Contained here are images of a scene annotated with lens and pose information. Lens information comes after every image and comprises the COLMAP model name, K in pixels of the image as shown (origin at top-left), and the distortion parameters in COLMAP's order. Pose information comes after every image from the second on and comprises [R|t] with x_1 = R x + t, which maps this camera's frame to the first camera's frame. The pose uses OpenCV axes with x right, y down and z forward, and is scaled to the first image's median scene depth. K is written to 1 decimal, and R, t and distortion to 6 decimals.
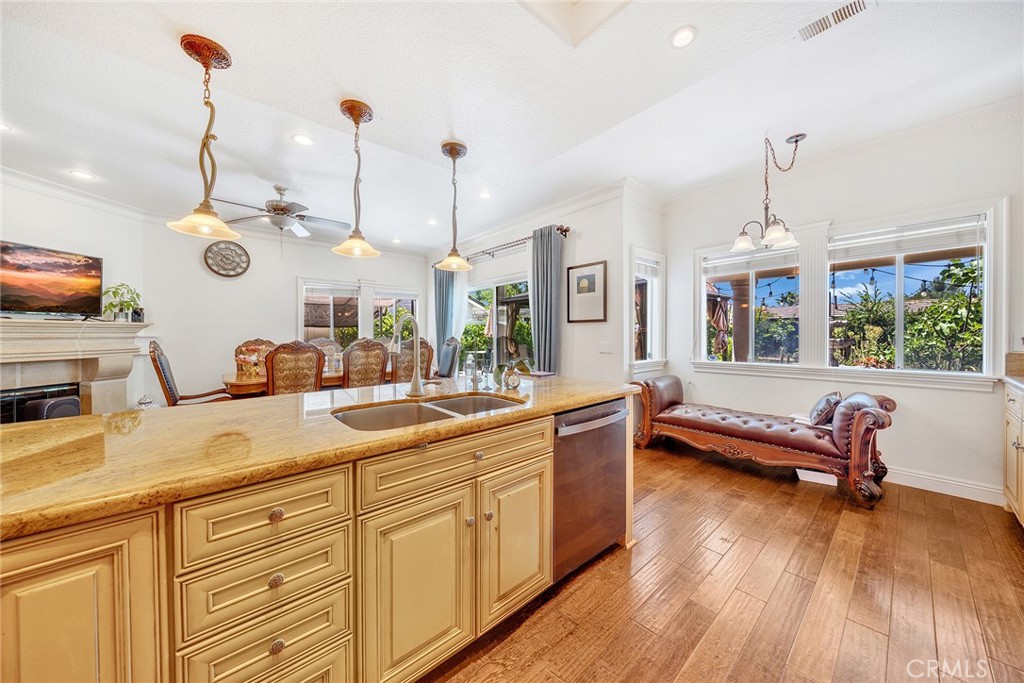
lens RADIAL K [[347.8, 0, 506.5], [0, 347.8, 335.4], [0, 0, 1]] dist [-0.001485, -0.000094]
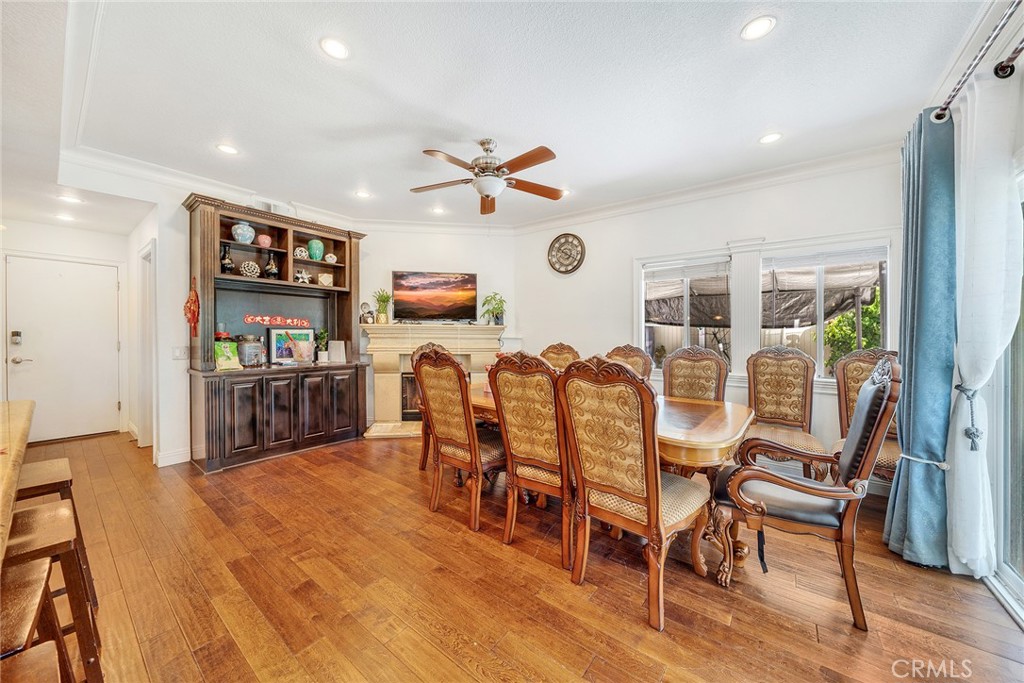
lens RADIAL K [[362.3, 0, 508.1], [0, 362.3, 330.1], [0, 0, 1]] dist [-0.001630, -0.000171]
pose [[0.199295, -0.001607, -0.979938, 0.120492], [-0.015507, 0.999868, -0.004794, -0.017401], [0.979817, 0.016152, 0.199244, 0.861566]]
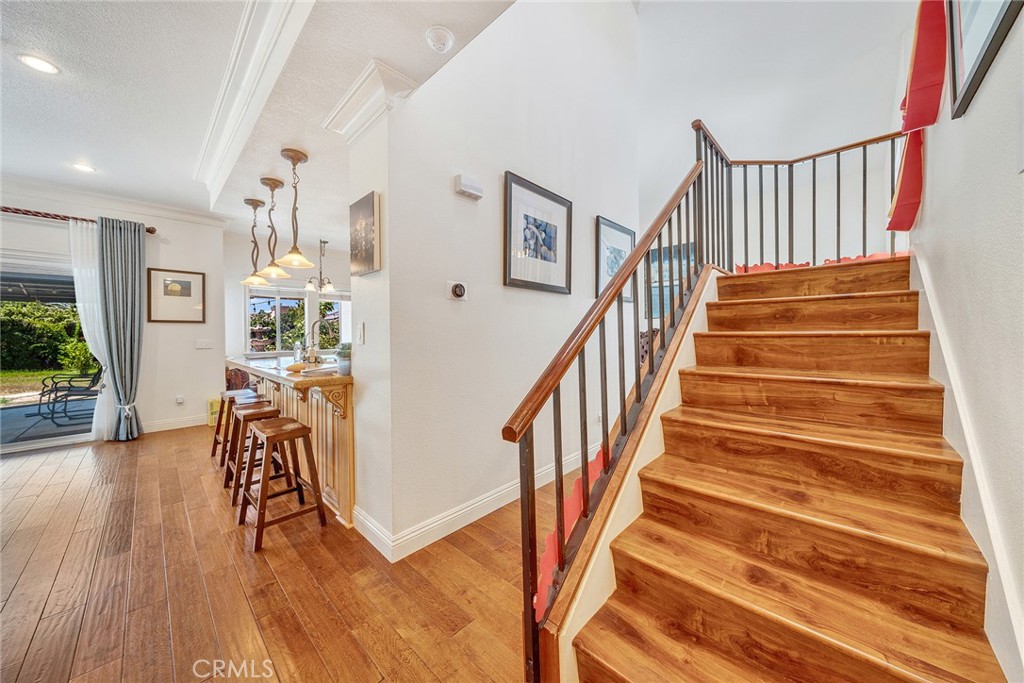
lens RADIAL K [[347.8, 0, 506.5], [0, 347.8, 335.4], [0, 0, 1]] dist [-0.001485, -0.000094]
pose [[-0.089372, 0.007747, 0.995968, -1.012396], [0.014287, 0.999877, -0.006495, 0.026472], [-0.995896, 0.013649, -0.089472, 0.058589]]
